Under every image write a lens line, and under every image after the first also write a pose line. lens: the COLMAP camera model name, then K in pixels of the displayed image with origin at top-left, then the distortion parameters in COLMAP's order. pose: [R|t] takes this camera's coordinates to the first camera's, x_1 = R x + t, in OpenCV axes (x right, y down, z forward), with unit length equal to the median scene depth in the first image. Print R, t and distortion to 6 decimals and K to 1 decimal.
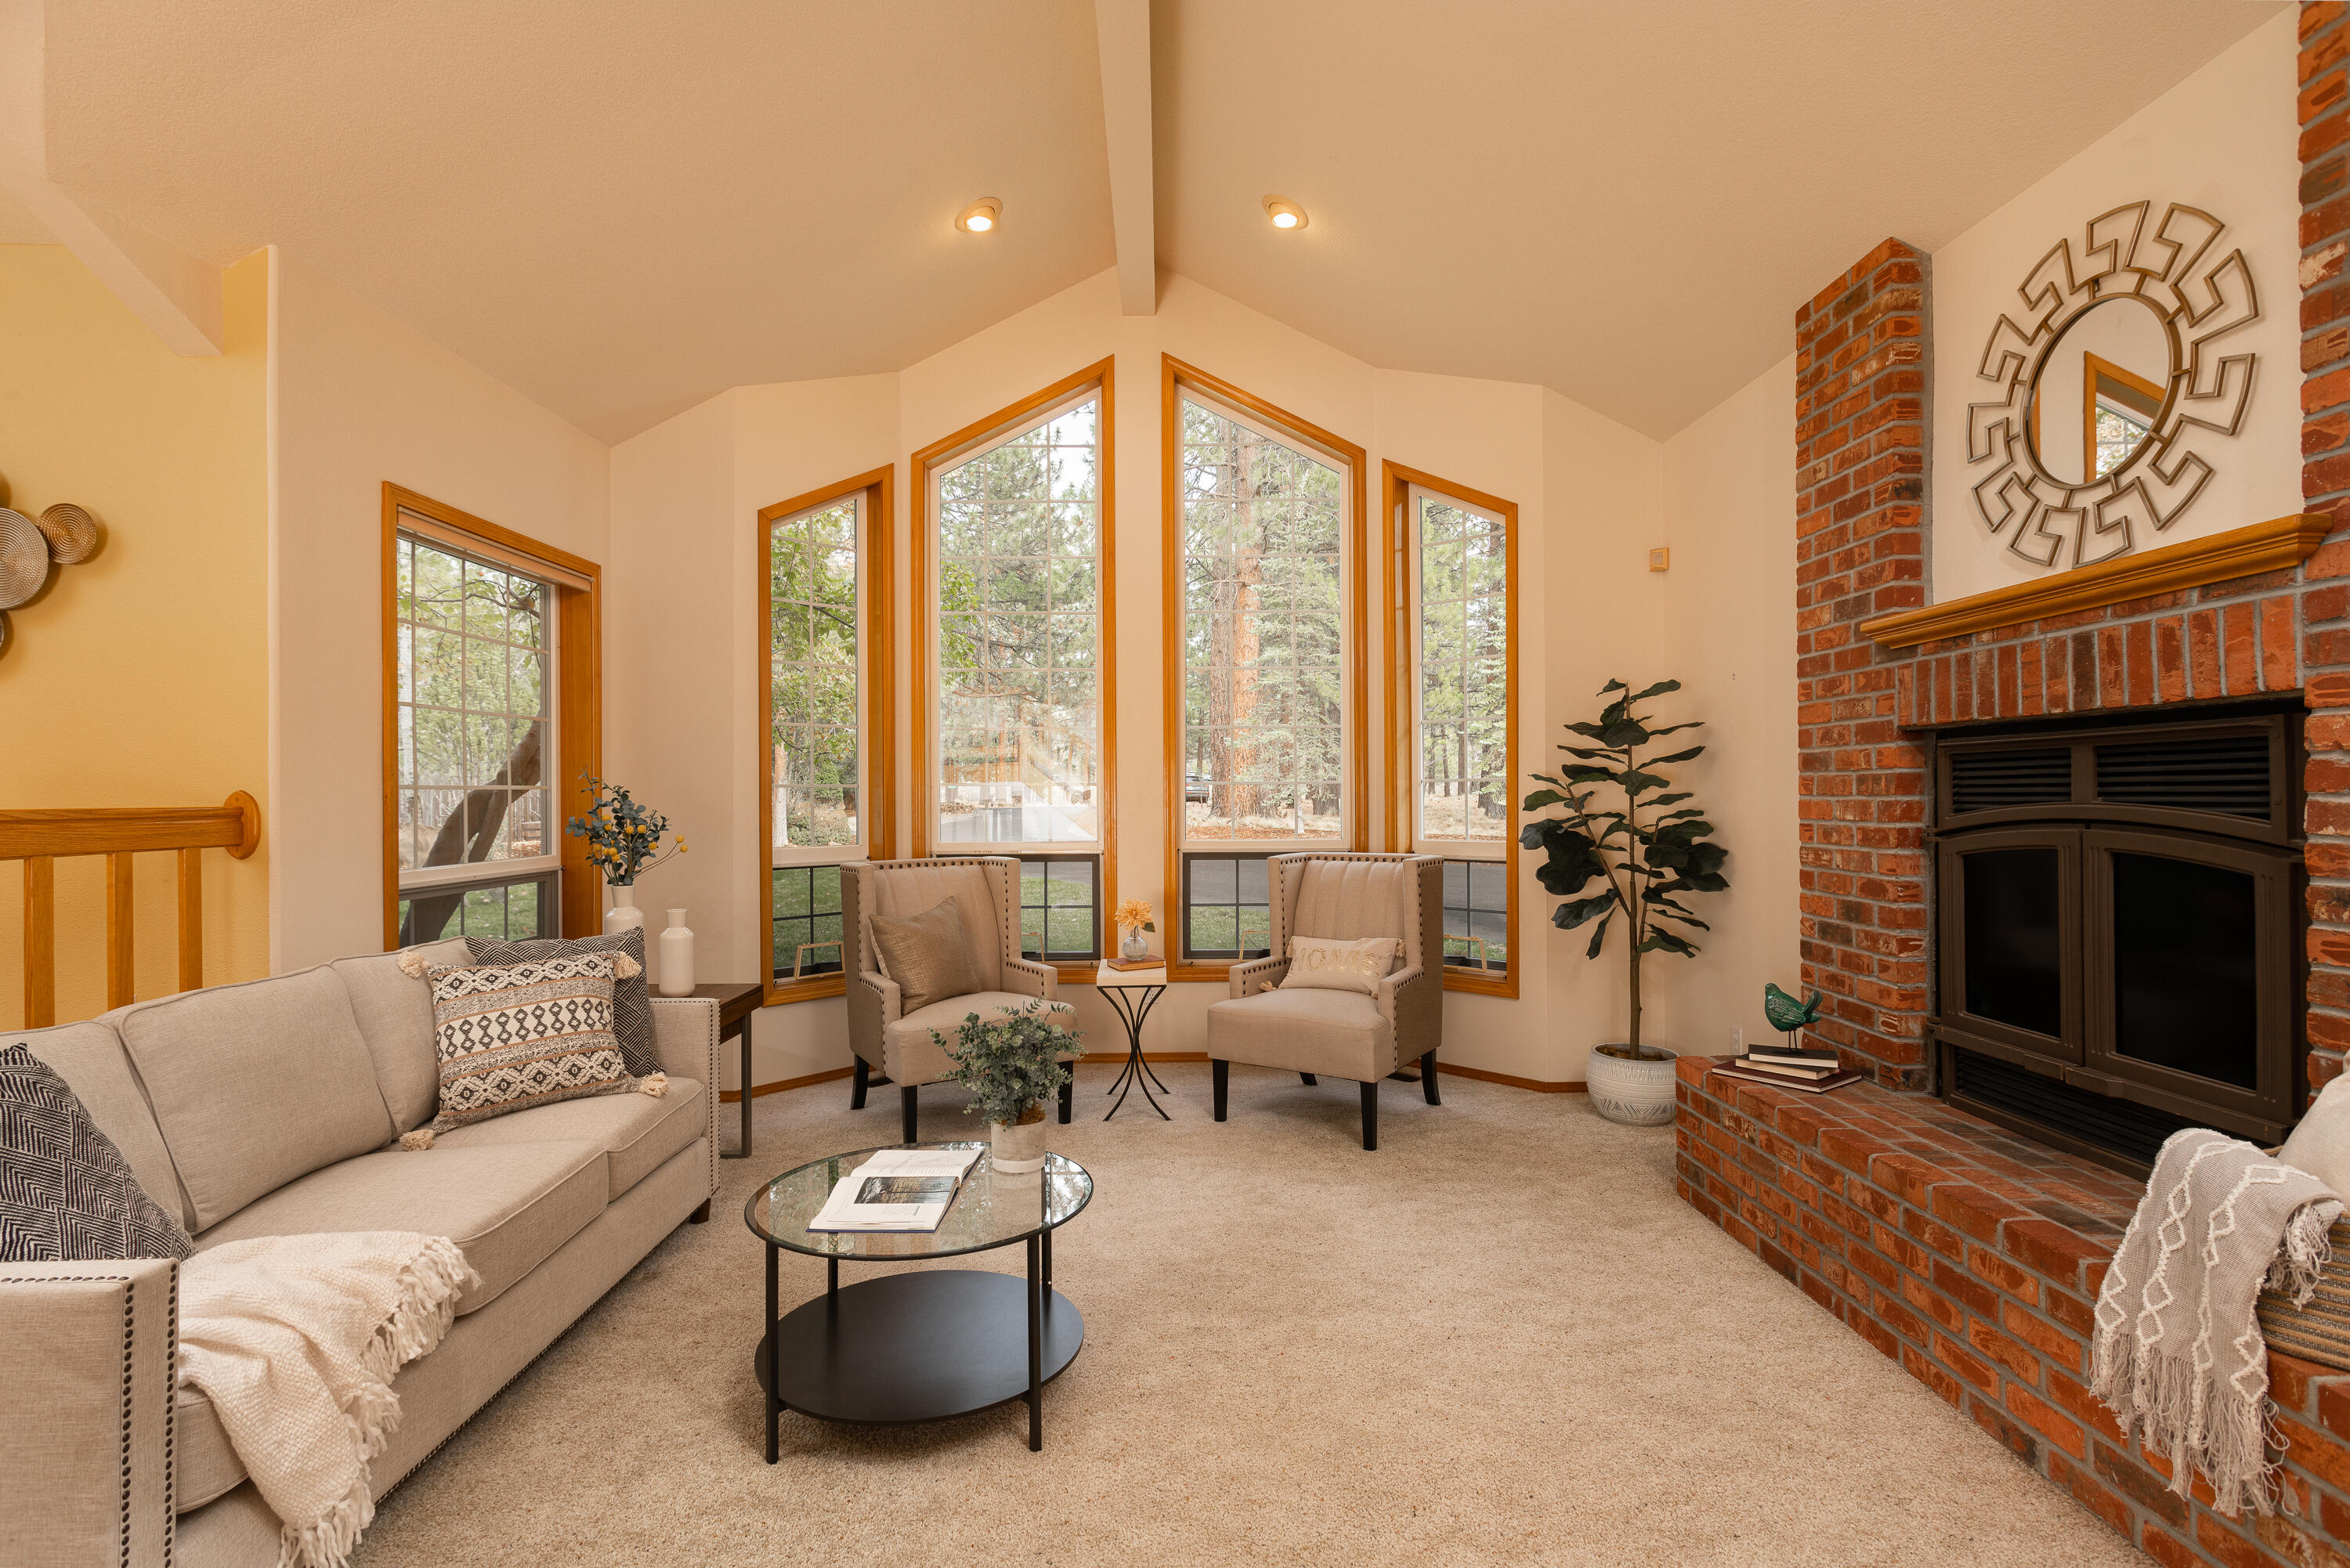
lens RADIAL K [[1121.6, 0, 1162.1], [0, 1121.6, 788.0], [0, 0, 1]] dist [-0.001171, 0.000919]
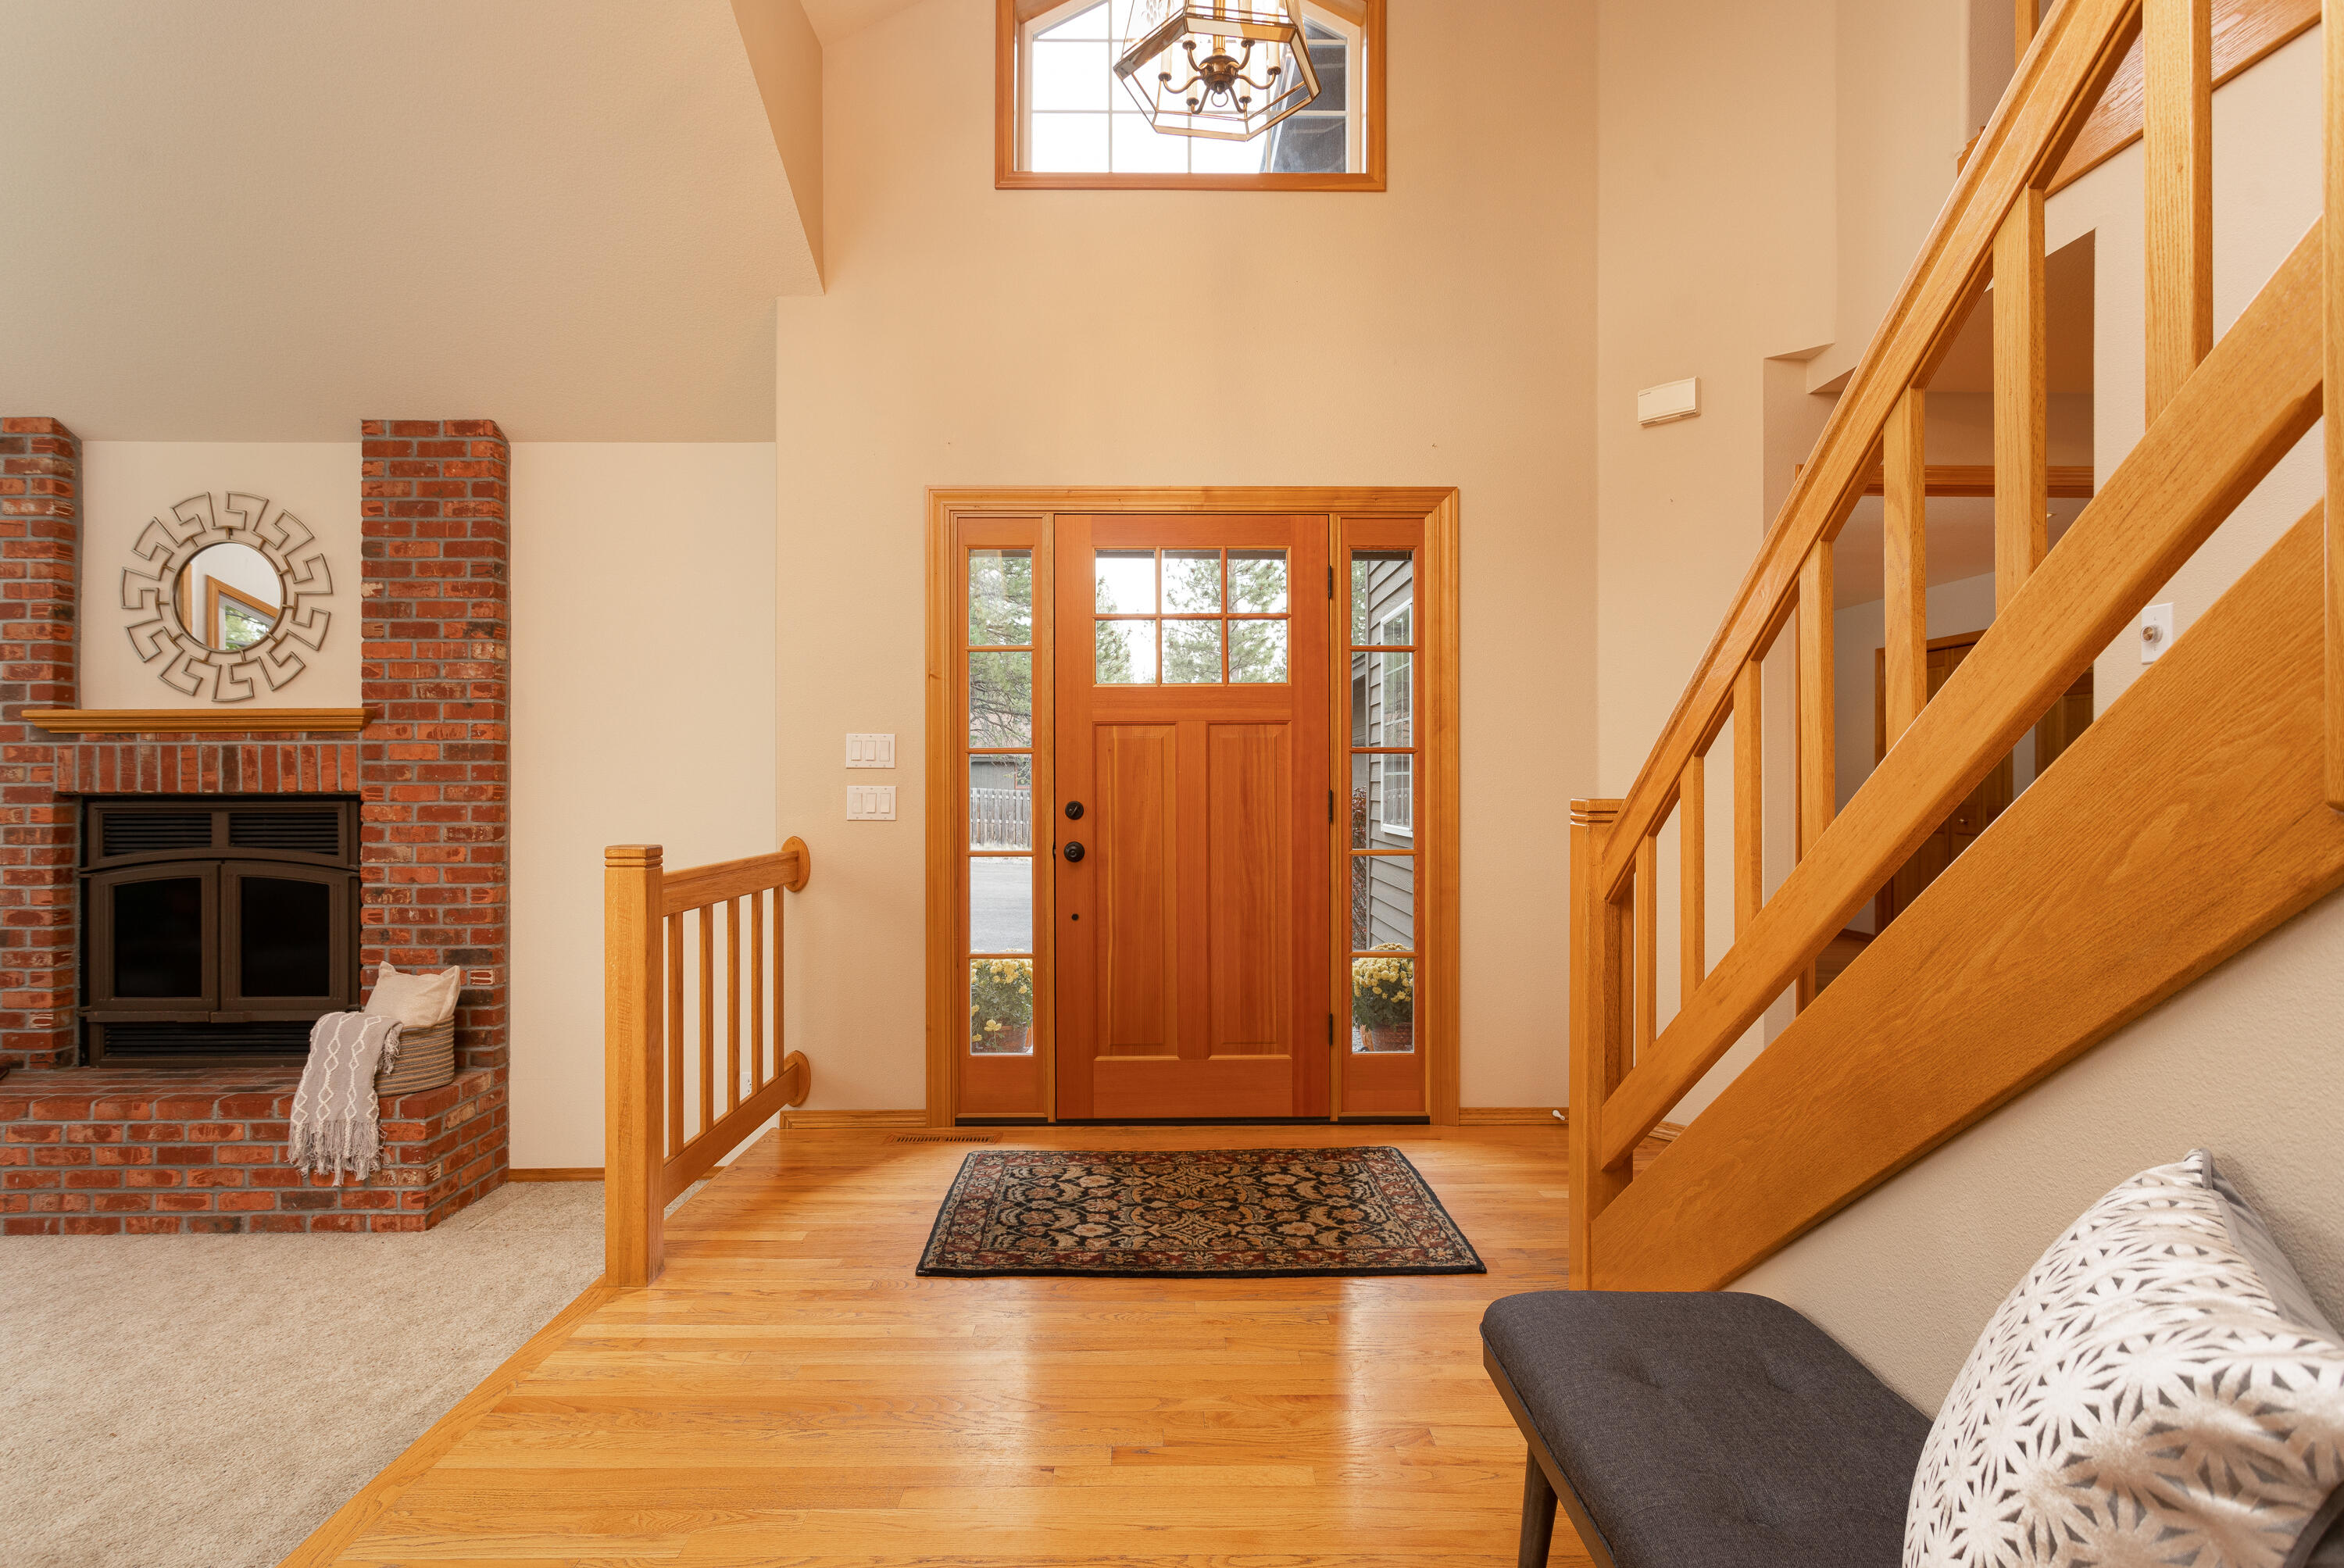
lens RADIAL K [[1118.8, 0, 1159.1], [0, 1118.8, 787.9], [0, 0, 1]] dist [-0.001171, 0.000919]
pose [[-0.011652, 0.006858, 0.999909, -0.861527], [-0.004431, 0.999966, -0.006910, -0.071939], [-0.999922, -0.004511, -0.011621, -0.358773]]
